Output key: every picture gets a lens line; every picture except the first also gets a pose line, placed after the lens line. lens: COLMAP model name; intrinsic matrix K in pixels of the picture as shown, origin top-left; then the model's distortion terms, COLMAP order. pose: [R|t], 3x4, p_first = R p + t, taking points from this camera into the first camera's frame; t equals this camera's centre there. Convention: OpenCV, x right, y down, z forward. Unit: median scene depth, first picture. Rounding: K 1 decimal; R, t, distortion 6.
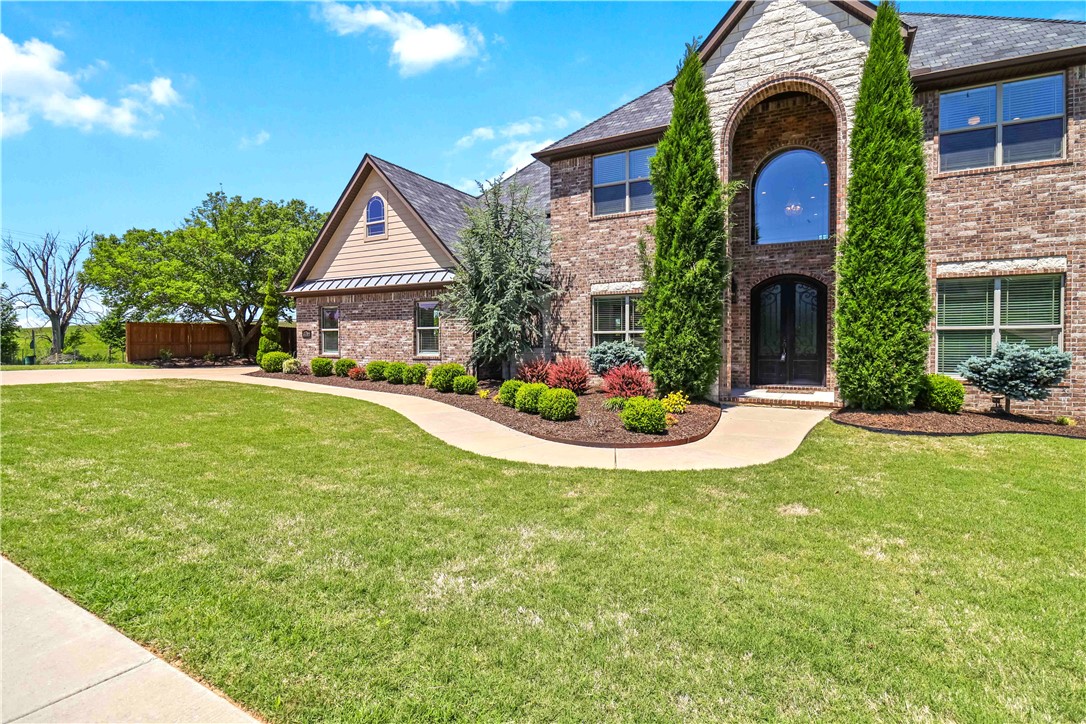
lens RADIAL K [[509.7, 0, 562.5], [0, 509.7, 359.7], [0, 0, 1]] dist [0.013503, -0.018312]
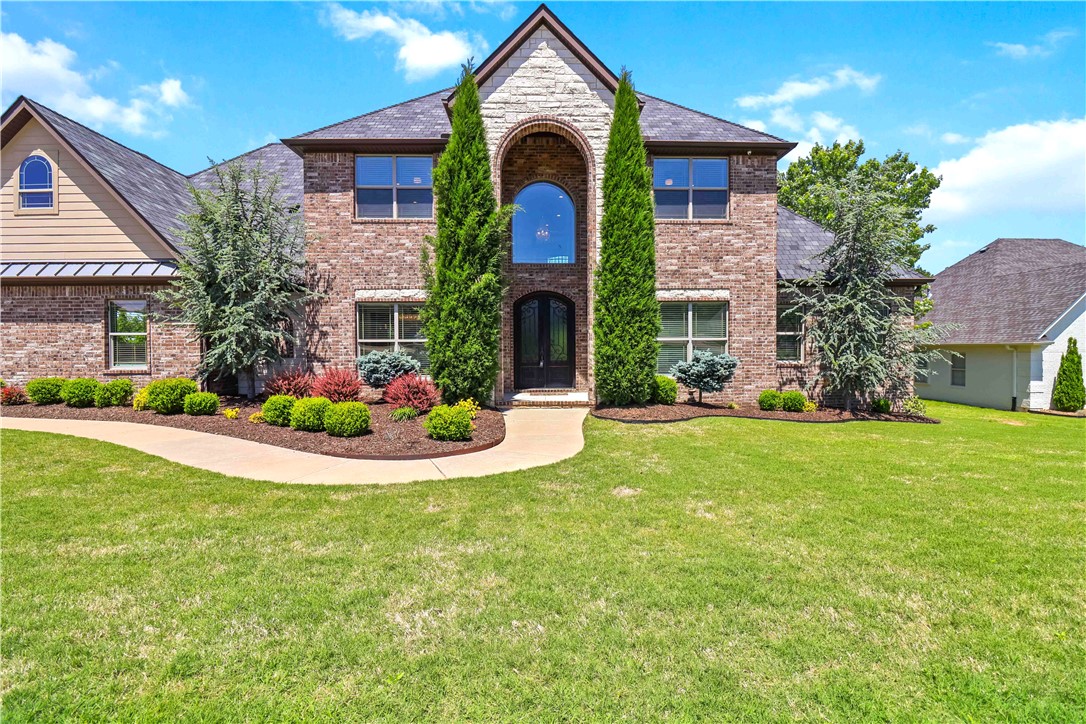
lens RADIAL K [[499.4, 0, 546.8], [0, 499.4, 366.8], [0, 0, 1]] dist [-0.002688, -0.000097]
pose [[0.872533, -0.019236, 0.488176, -0.122768], [0.019805, 0.999796, 0.003996, -0.003041], [-0.488153, 0.006181, 0.872736, 0.030037]]
